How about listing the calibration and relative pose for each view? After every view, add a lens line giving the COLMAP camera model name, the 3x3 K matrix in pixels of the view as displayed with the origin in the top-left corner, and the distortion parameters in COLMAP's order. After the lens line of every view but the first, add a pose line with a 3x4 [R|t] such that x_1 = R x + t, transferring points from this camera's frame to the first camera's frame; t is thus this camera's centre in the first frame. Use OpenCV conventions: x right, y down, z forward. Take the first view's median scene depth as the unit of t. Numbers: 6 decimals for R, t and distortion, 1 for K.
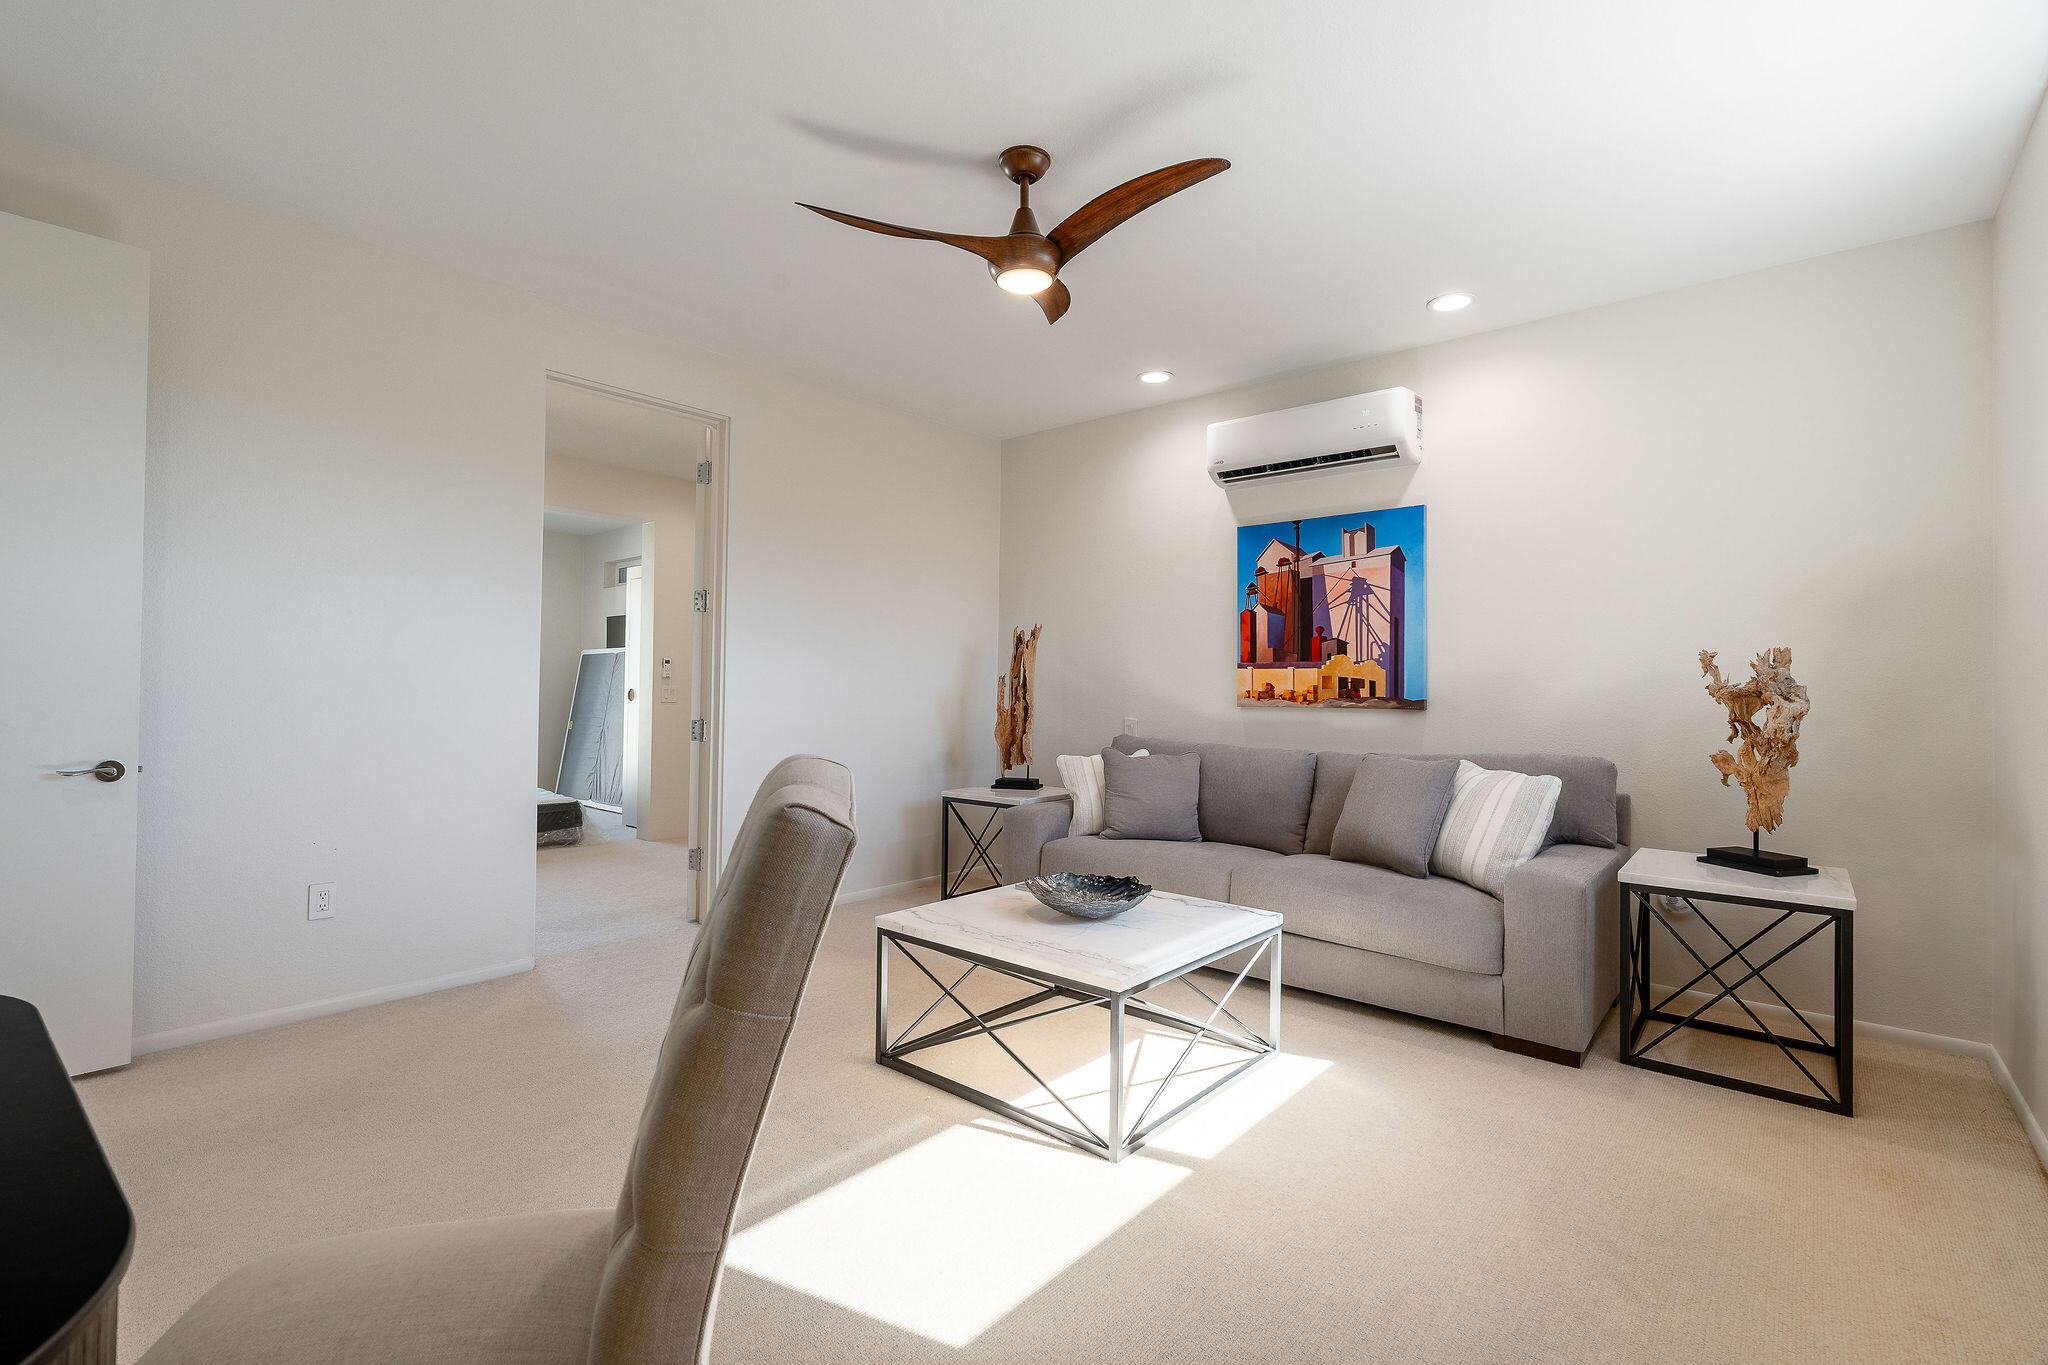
lens RADIAL K [[890.7, 0, 1024.0], [0, 890.7, 682.5], [0, 0, 1]] dist [-0.033803, 0.000129]
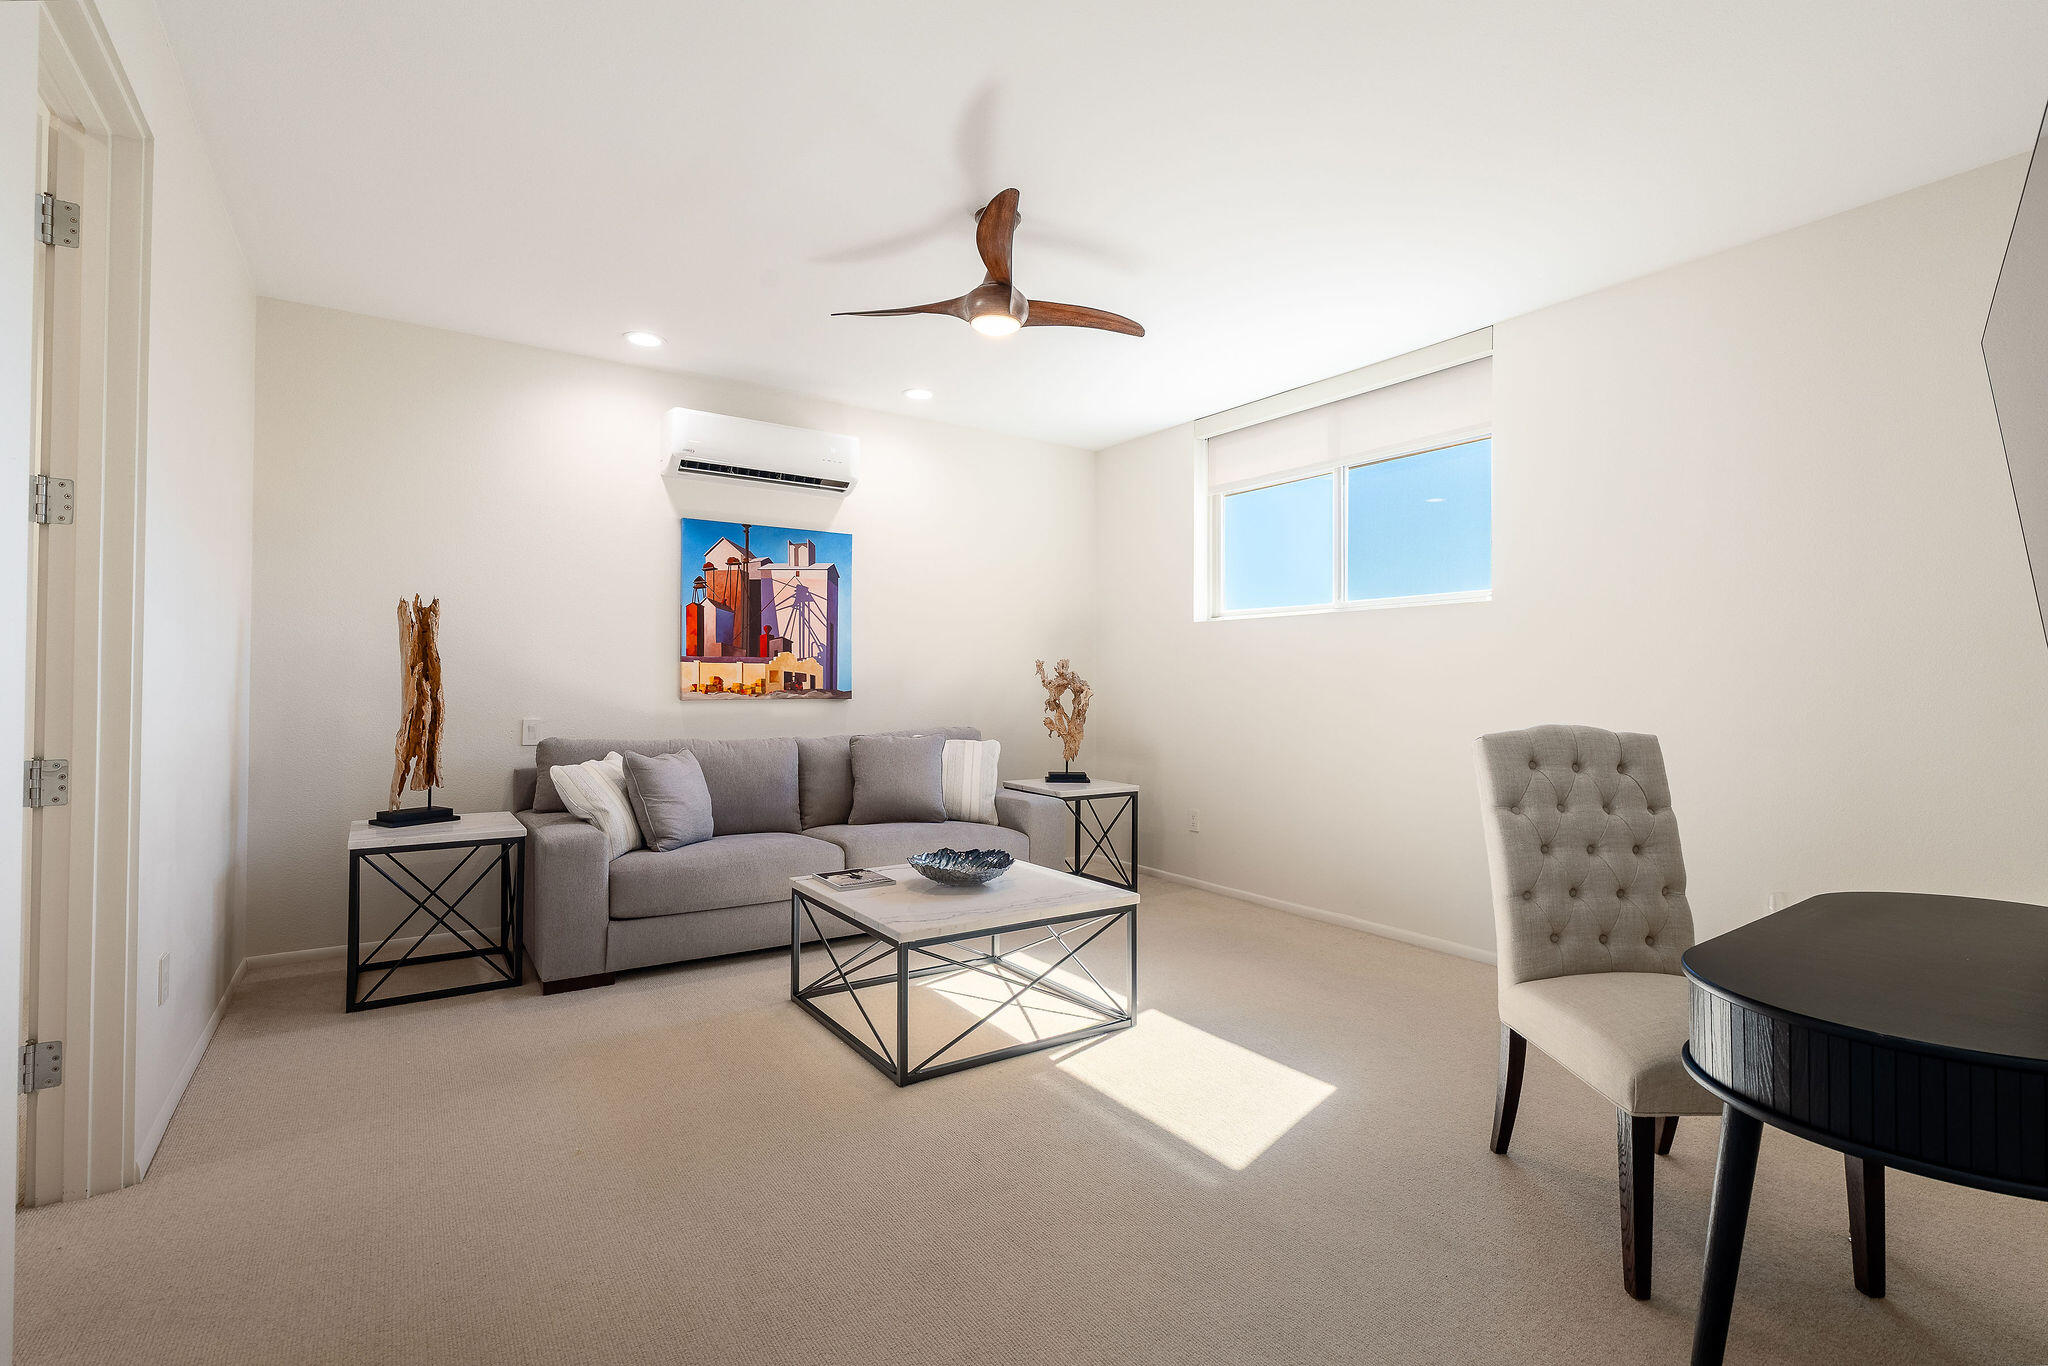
lens RADIAL K [[890.7, 0, 1024.0], [0, 890.7, 683.0], [0, 0, 1]] dist [-0.033803, 0.000129]
pose [[0.273018, -0.005079, 0.961996, -0.643951], [-0.007231, 0.999947, 0.007332, -0.002239], [-0.961982, -0.008958, 0.272967, 0.394286]]
